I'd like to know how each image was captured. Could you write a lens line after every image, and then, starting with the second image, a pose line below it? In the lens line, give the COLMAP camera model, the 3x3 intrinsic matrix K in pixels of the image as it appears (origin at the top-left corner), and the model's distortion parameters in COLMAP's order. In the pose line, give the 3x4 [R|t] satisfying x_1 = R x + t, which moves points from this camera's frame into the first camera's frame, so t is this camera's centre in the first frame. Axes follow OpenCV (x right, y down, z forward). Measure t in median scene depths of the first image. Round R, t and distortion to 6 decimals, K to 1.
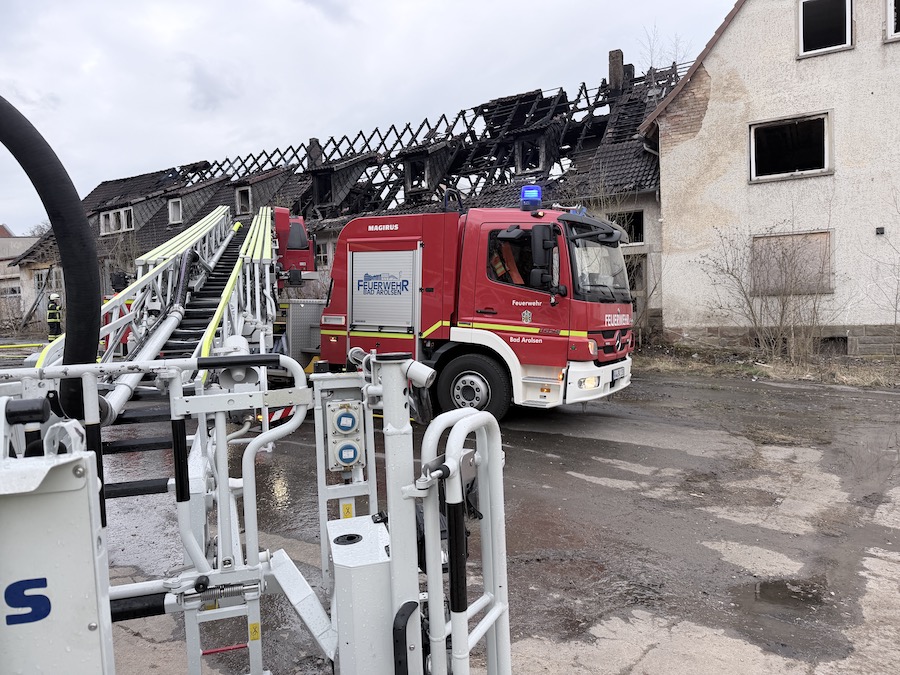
lens RADIAL K [[643.4, 0, 451.8], [0, 643.4, 341.7], [0, 0, 1]] dist [0.031877, -0.037891]
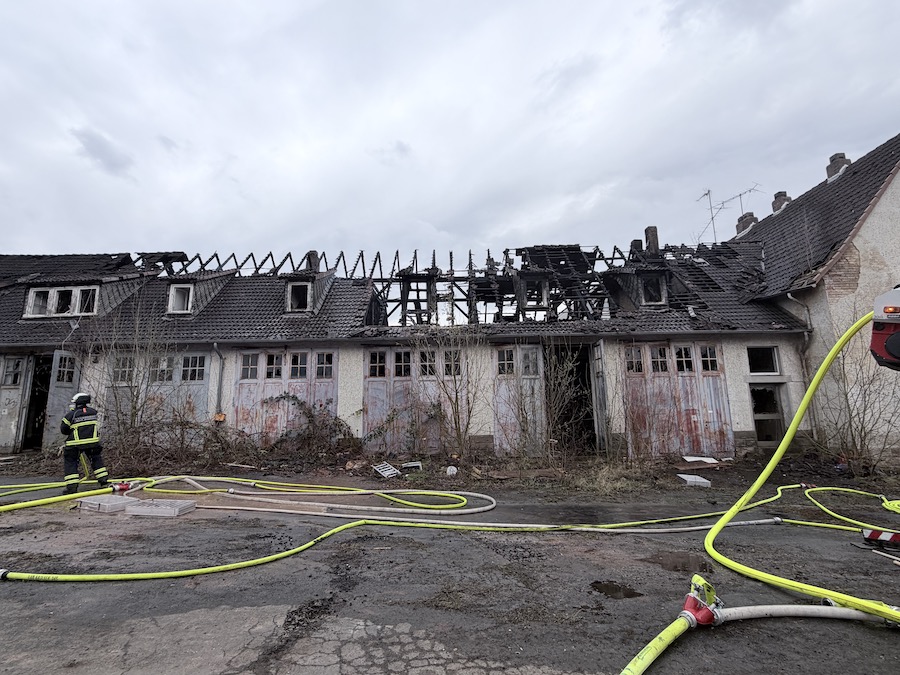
lens RADIAL K [[433.8, 0, 454.4], [0, 433.8, 332.2], [0, 0, 1]] dist [-0.006111, 0.002283]
pose [[0.870937, 0.105698, 0.479893, -0.386429], [0.011182, 0.972076, -0.234398, -0.030423], [-0.491268, 0.209512, 0.845435, 0.384259]]
